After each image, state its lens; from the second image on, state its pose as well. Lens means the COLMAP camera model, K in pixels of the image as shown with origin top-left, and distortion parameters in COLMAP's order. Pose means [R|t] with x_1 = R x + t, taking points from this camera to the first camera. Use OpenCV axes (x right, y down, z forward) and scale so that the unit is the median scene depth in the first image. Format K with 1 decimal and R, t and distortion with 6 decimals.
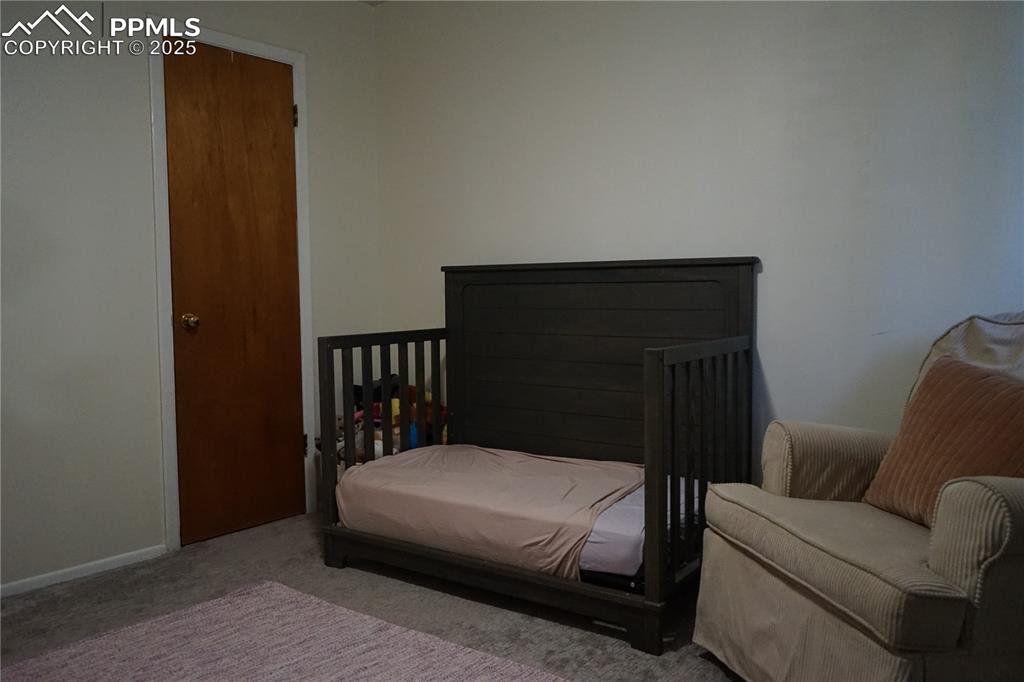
lens RADIAL K [[821.6, 0, 512.0], [0, 821.6, 341.0], [0, 0, 1]] dist [-0.002000, 0.004929]
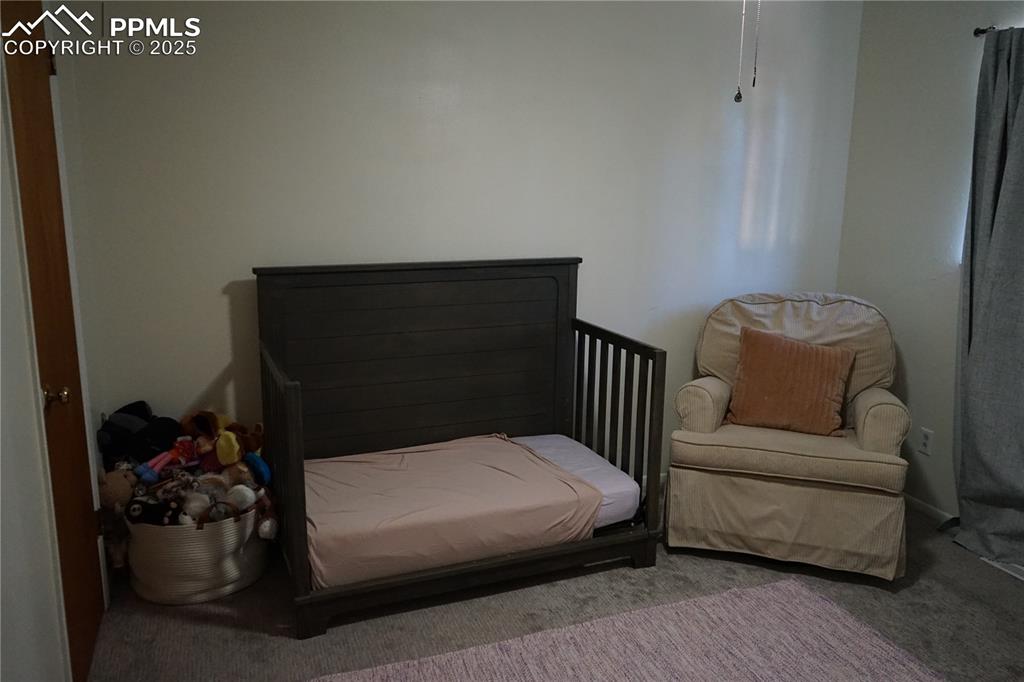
lens RADIAL K [[821.6, 0, 512.0], [0, 821.6, 341.0], [0, 0, 1]] dist [-0.002000, 0.004929]
pose [[0.512142, -0.158967, 0.844061, -0.948031], [0.034379, 0.985730, 0.164788, -0.205953], [-0.858212, -0.055377, 0.510299, 0.460667]]
